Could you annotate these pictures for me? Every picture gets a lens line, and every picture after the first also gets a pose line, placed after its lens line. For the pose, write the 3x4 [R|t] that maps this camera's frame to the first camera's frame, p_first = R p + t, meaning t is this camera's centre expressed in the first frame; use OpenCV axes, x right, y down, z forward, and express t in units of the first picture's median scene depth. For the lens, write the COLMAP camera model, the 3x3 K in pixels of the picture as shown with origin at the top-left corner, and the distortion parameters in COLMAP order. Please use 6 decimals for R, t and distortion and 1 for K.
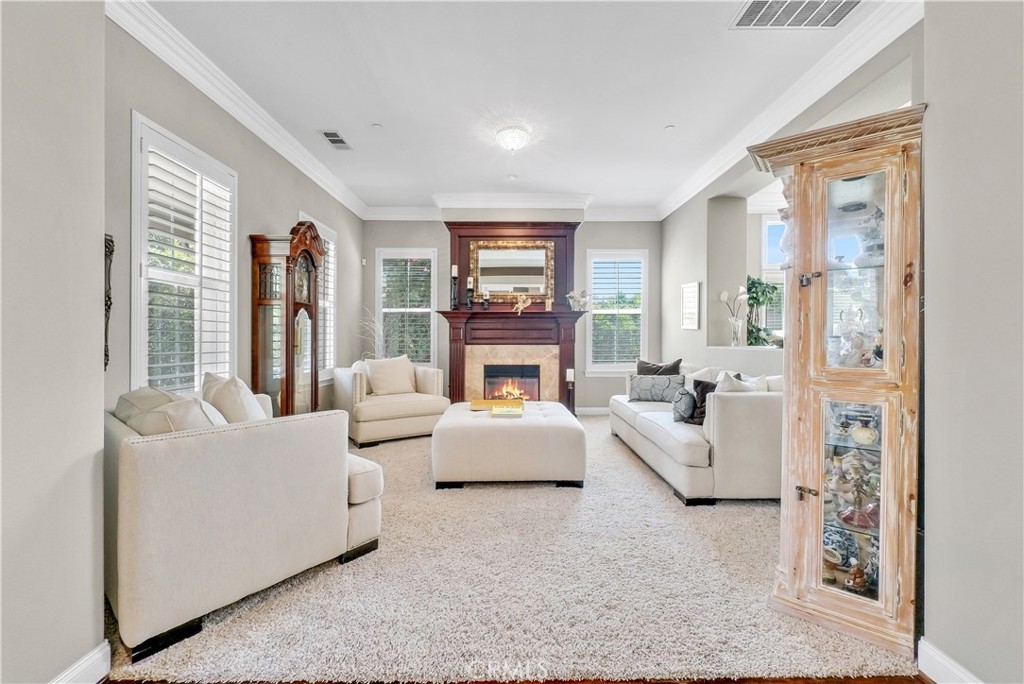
lens RADIAL K [[416.9, 0, 512.7], [0, 416.9, 339.8], [0, 0, 1]] dist [-0.000985, 0.000010]
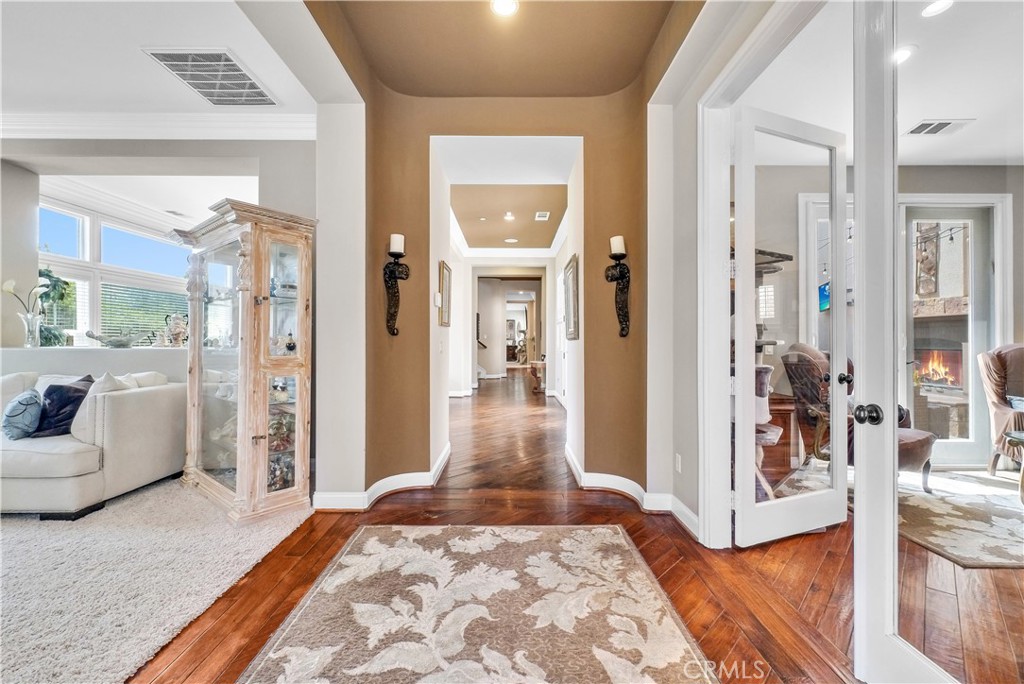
lens RADIAL K [[416.9, 0, 511.1], [0, 416.9, 340.1], [0, 0, 1]] dist [-0.000985, 0.000010]
pose [[0.003999, 0.001847, 0.999990, -0.821979], [-0.002163, 0.999996, -0.001838, 0.002600], [-0.999990, -0.002155, 0.004003, 0.062885]]
